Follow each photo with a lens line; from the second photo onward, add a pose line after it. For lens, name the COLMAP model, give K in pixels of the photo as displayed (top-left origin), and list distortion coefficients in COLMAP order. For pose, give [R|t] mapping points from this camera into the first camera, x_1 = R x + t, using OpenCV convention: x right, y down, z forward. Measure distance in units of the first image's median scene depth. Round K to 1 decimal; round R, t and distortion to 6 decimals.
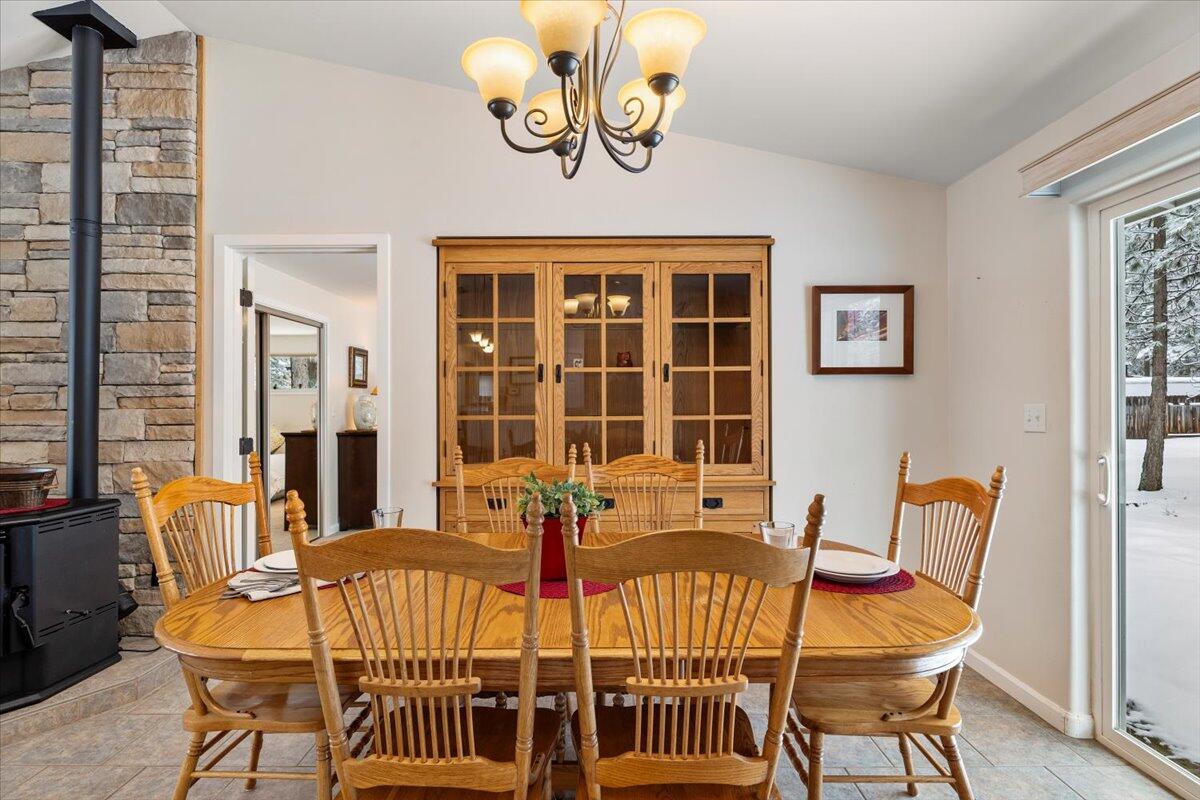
lens RADIAL K [[574.9, 0, 599.3], [0, 574.9, 402.8], [0, 0, 1]] dist [-0.003722, 0.000254]
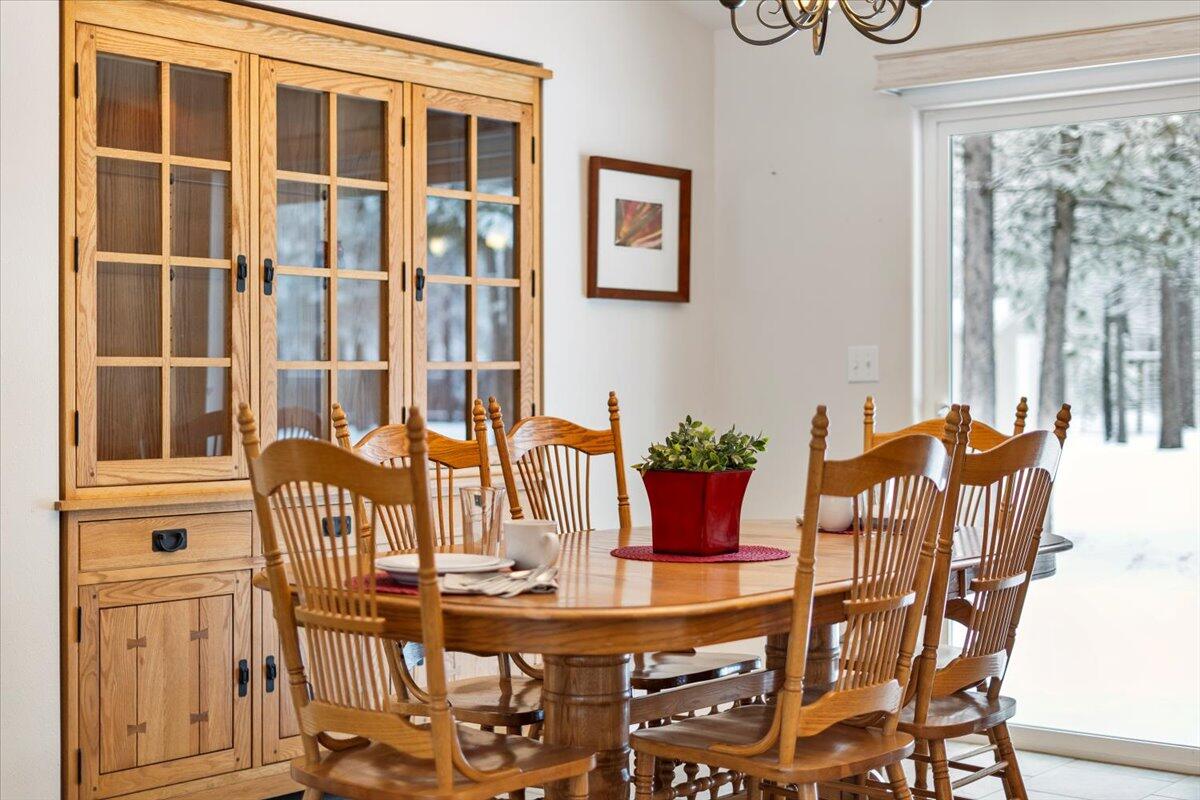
lens RADIAL K [[1730.0, 0, 601.2], [0, 1730.0, 399.1], [0, 0, 1]] dist [0.080142, 0.000000]
pose [[0.644891, -0.006450, 0.764247, -1.055709], [-0.006061, 0.999890, 0.013553, 0.035067], [-0.764250, -0.013372, 0.644781, -0.219625]]
